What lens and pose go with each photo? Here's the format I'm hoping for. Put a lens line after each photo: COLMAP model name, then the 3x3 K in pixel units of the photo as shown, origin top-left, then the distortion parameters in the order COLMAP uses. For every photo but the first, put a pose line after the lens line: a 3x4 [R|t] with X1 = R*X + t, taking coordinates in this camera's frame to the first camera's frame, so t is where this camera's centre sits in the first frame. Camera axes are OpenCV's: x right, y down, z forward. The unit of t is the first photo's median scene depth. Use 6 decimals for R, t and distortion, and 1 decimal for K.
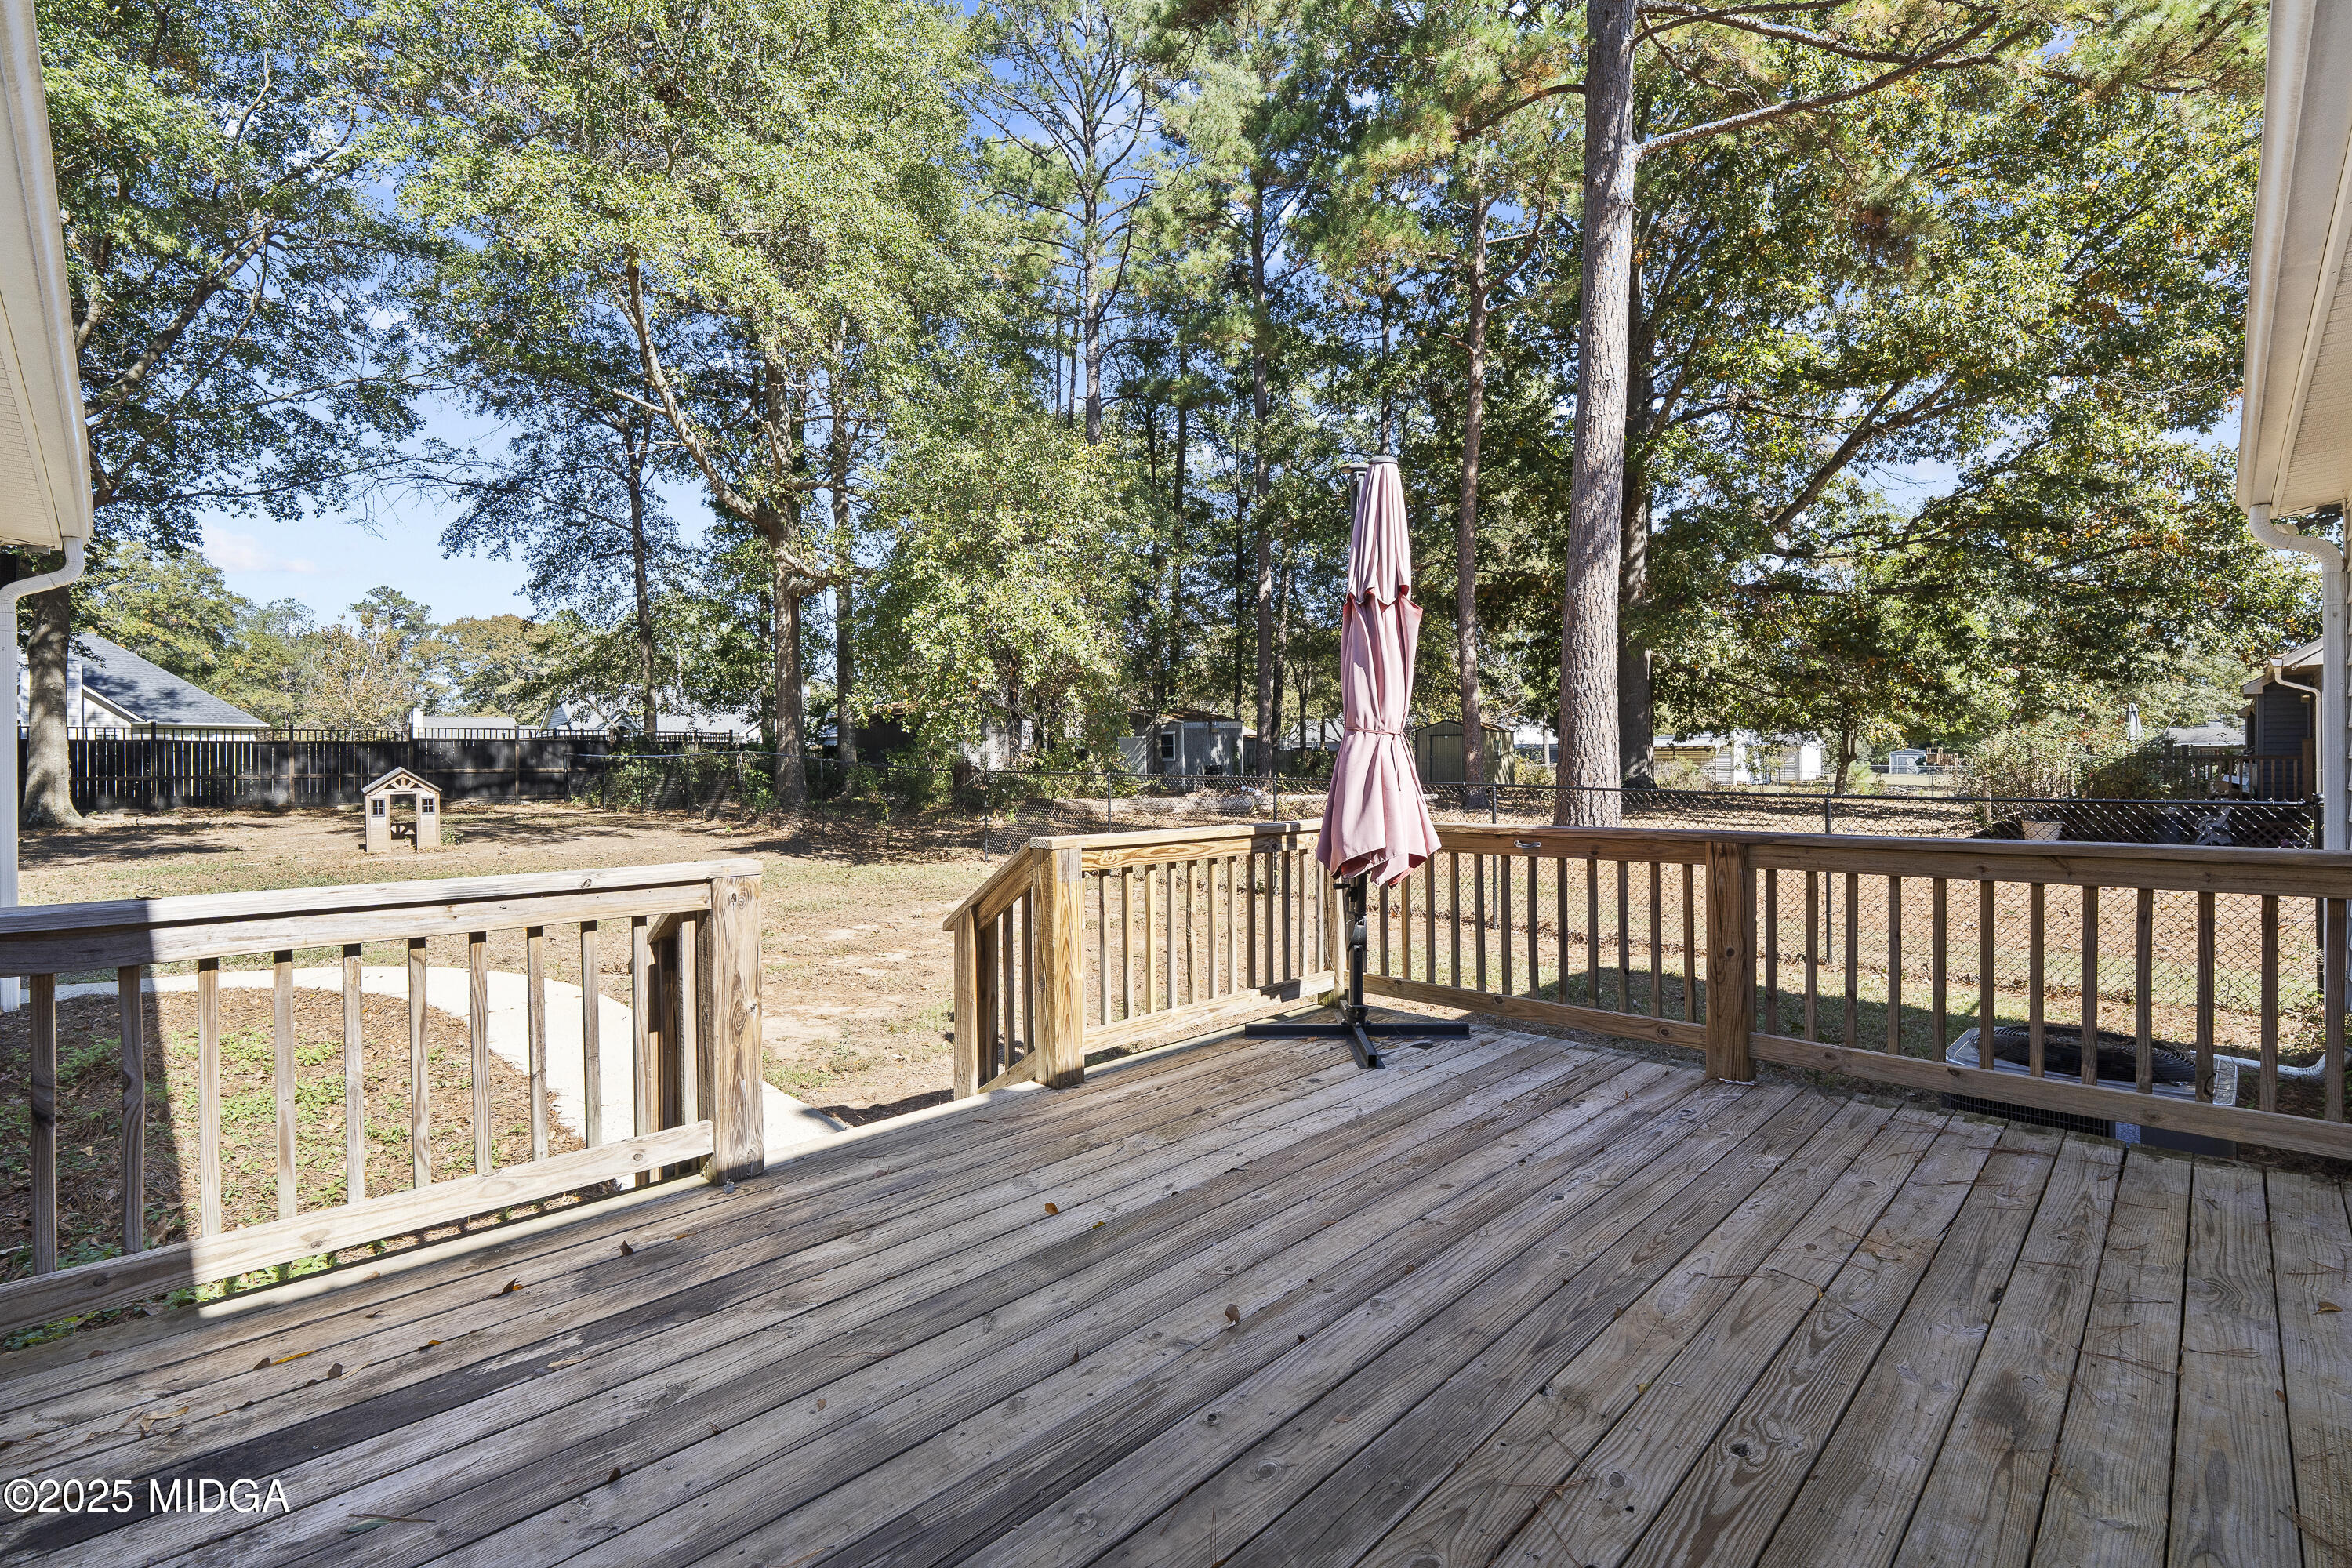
lens RADIAL K [[1061.7, 0, 1173.0], [0, 1061.7, 756.1], [0, 0, 1]] dist [-0.008764, 0.000863]
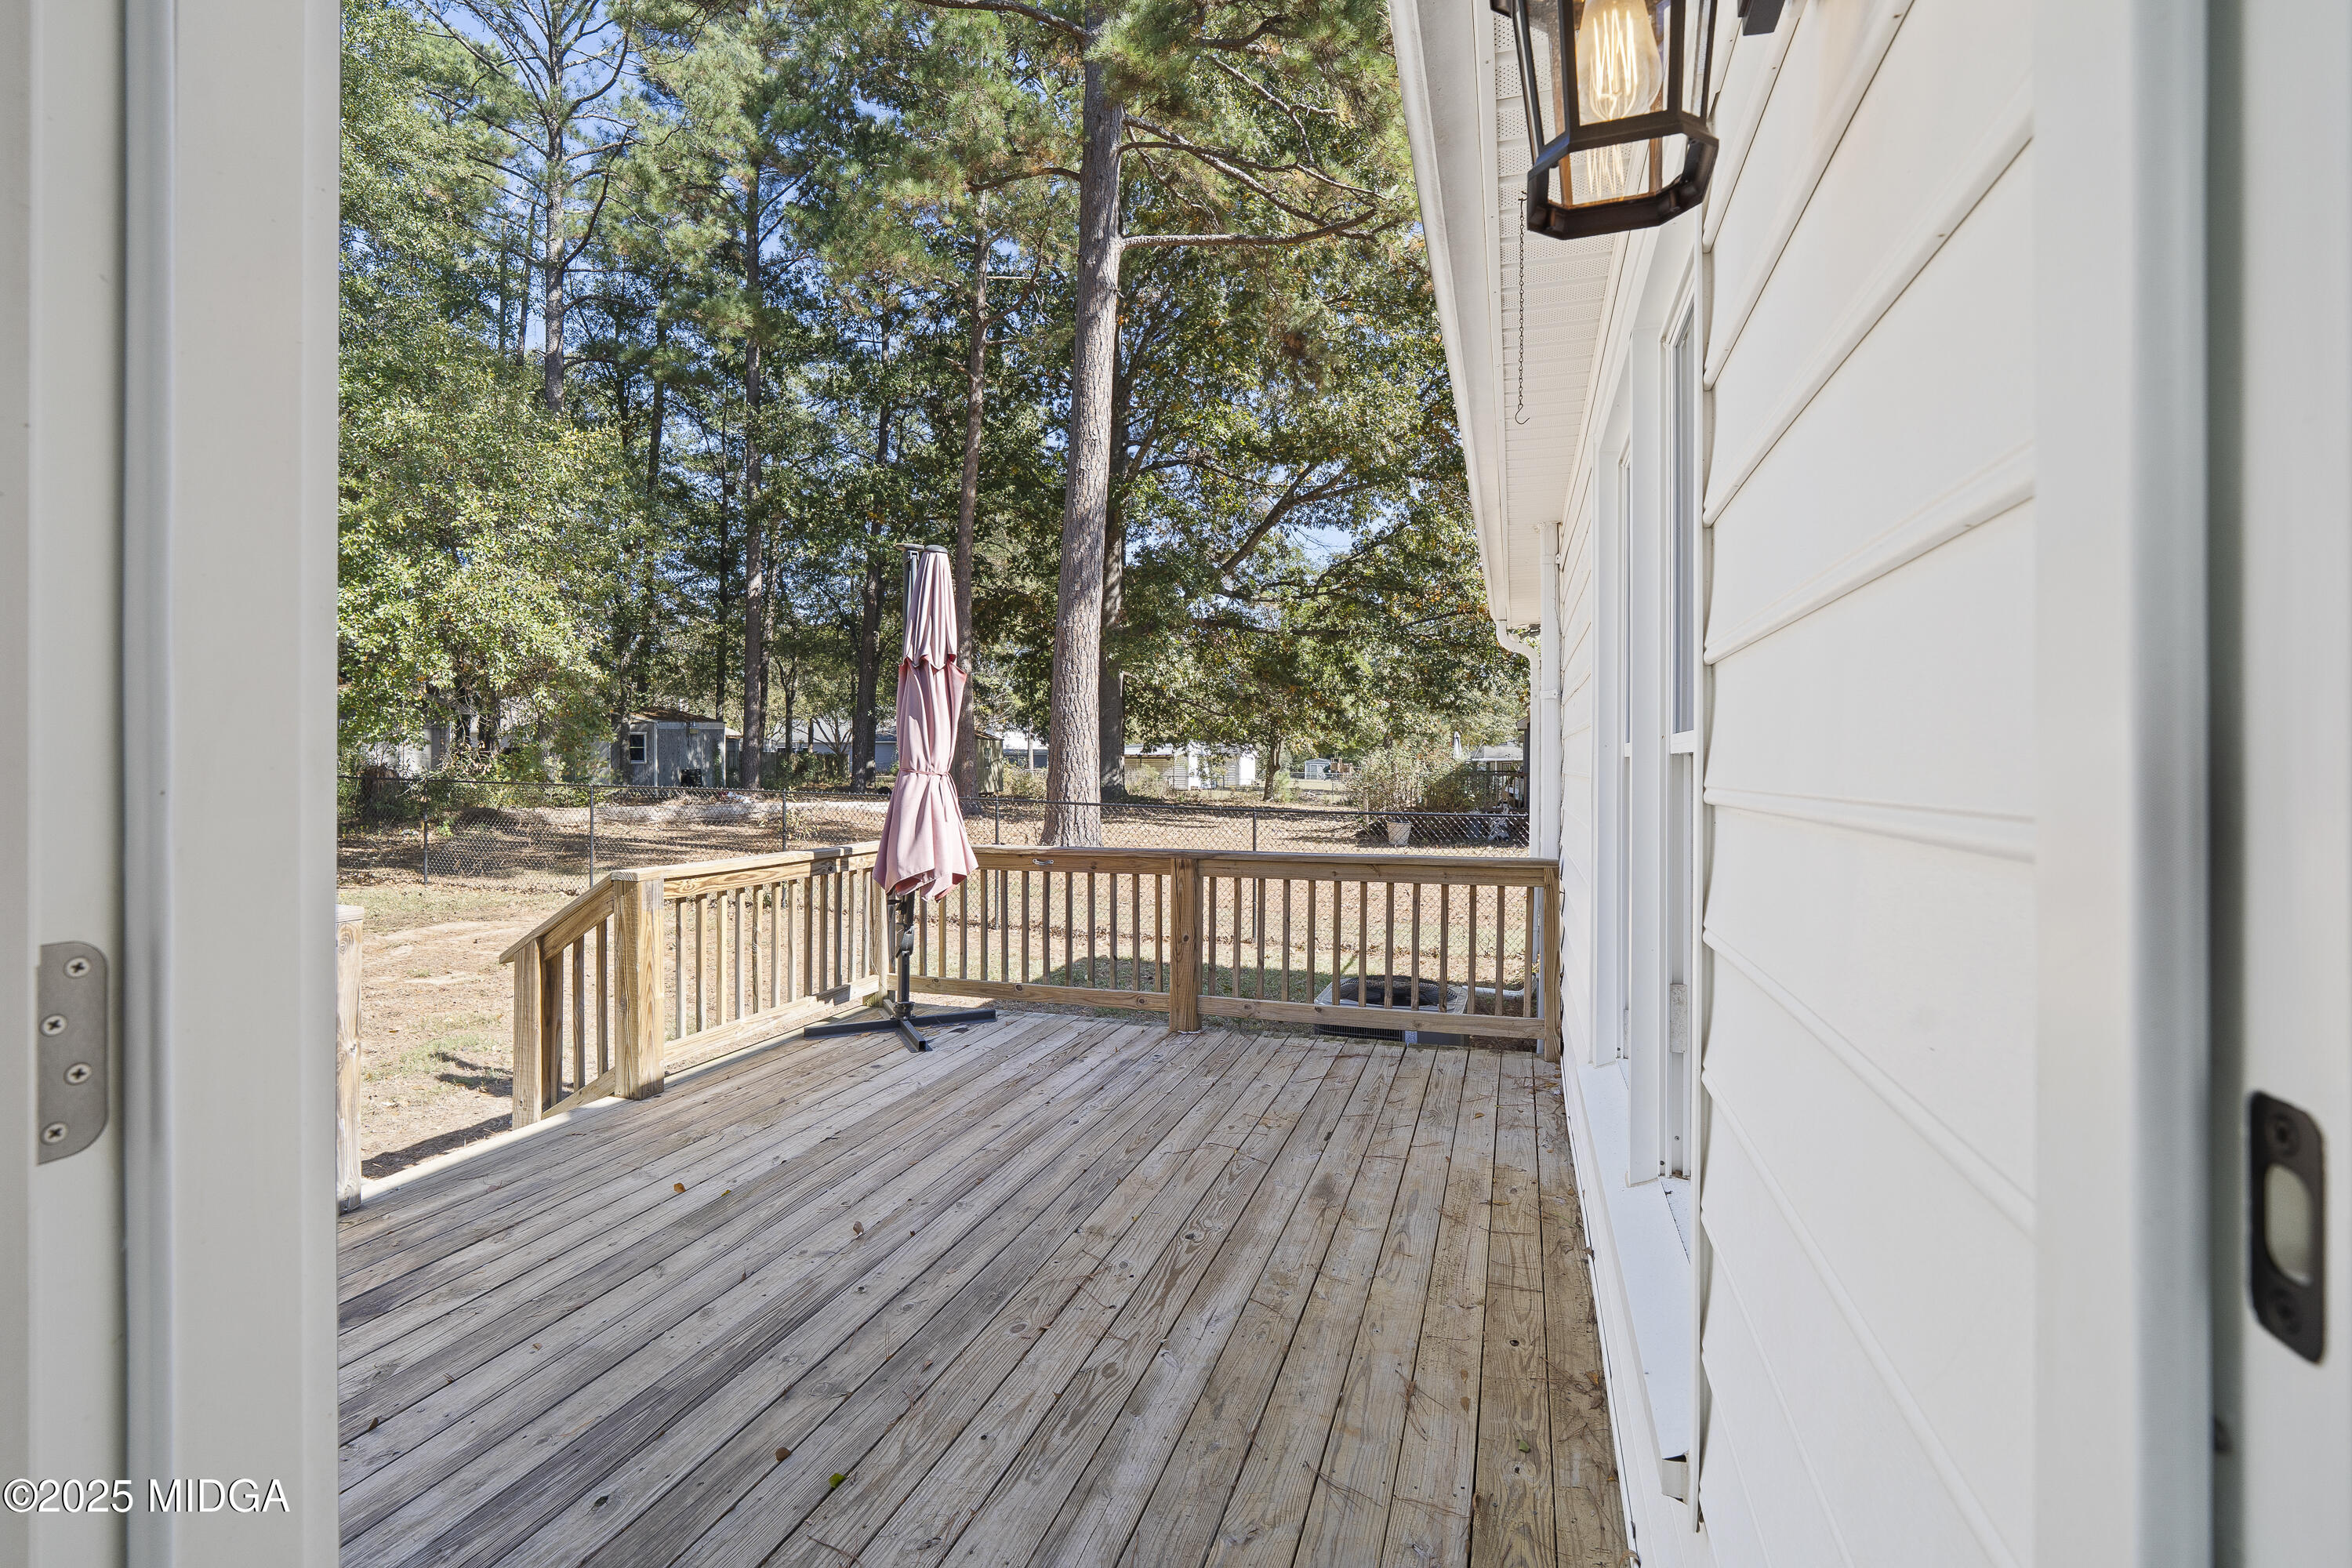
lens RADIAL K [[1082.2, 0, 1149.7], [0, 1082.2, 751.5], [0, 0, 1]] dist [-0.006683, 0.000109]
pose [[0.900044, 0.014016, 0.435574, -0.024326], [-0.012129, 0.999901, -0.007113, -0.008617], [-0.435631, 0.001119, 0.900125, -0.045165]]
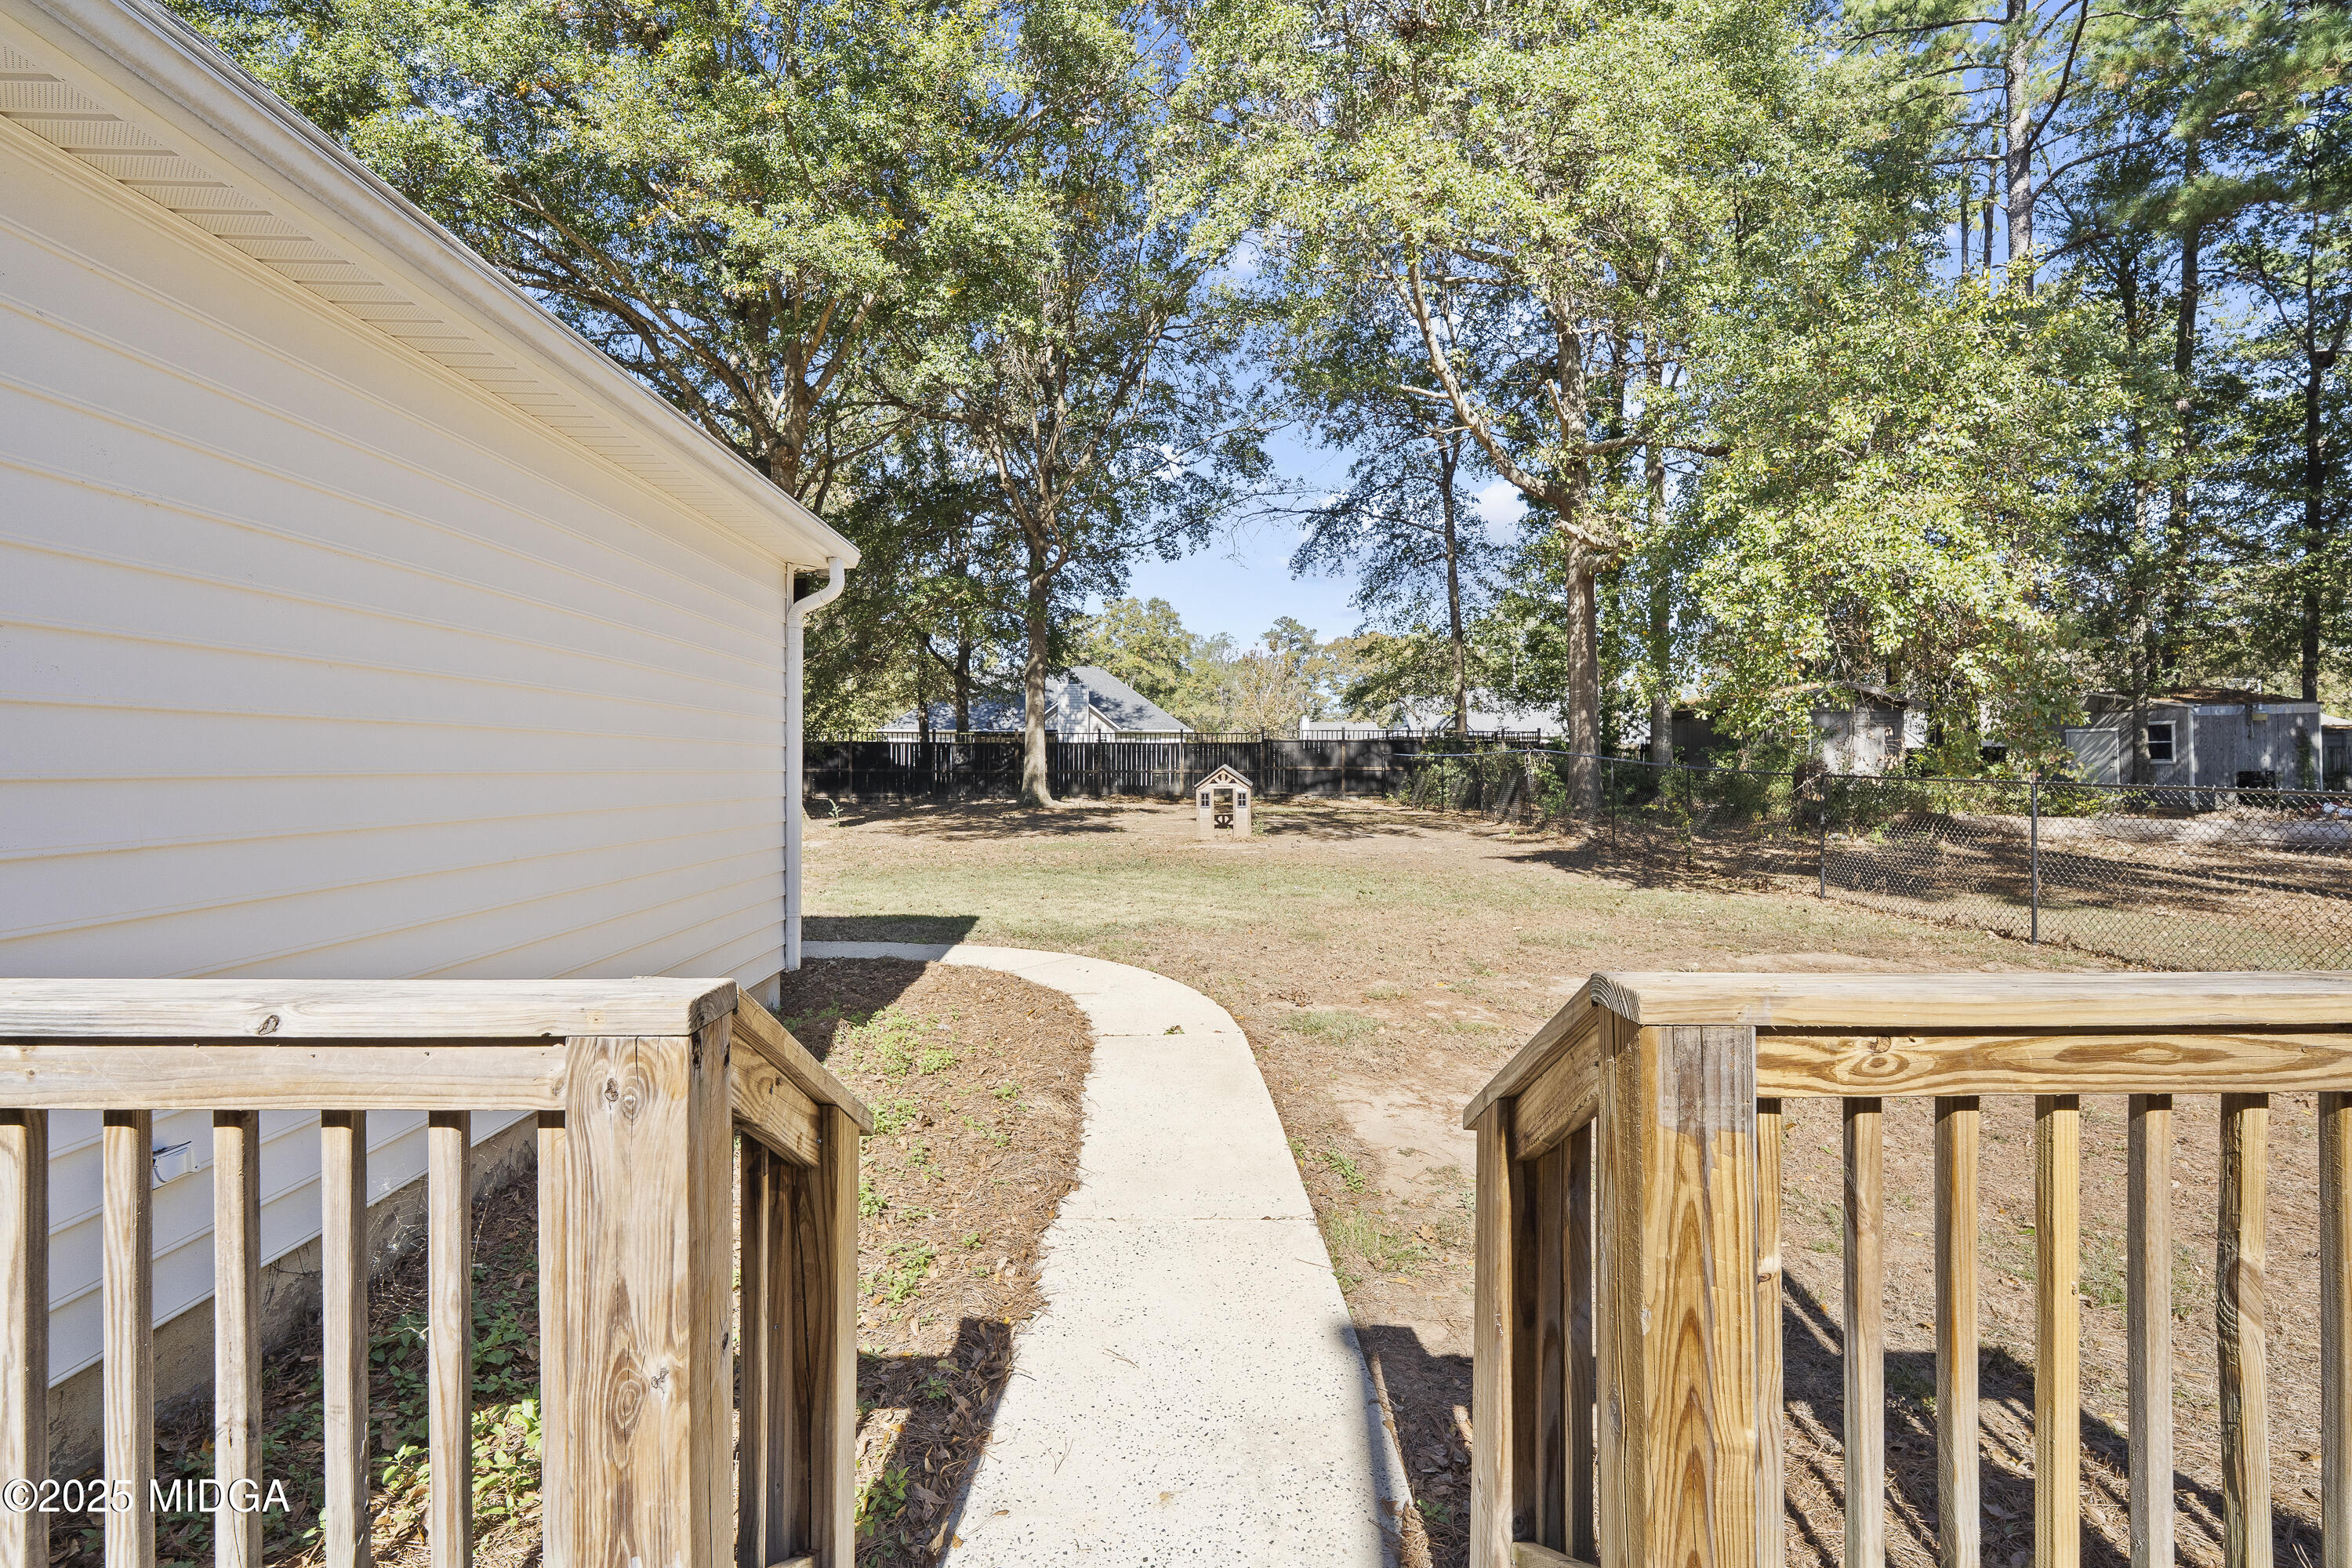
lens RADIAL K [[1061.7, 0, 1173.0], [0, 1061.7, 756.1], [0, 0, 1]] dist [-0.008764, 0.000863]
pose [[0.725410, 0.001221, -0.688316, 0.000997], [-0.001635, 0.999999, 0.000050, 0.001422], [0.688315, 0.001089, 0.725411, 0.131309]]
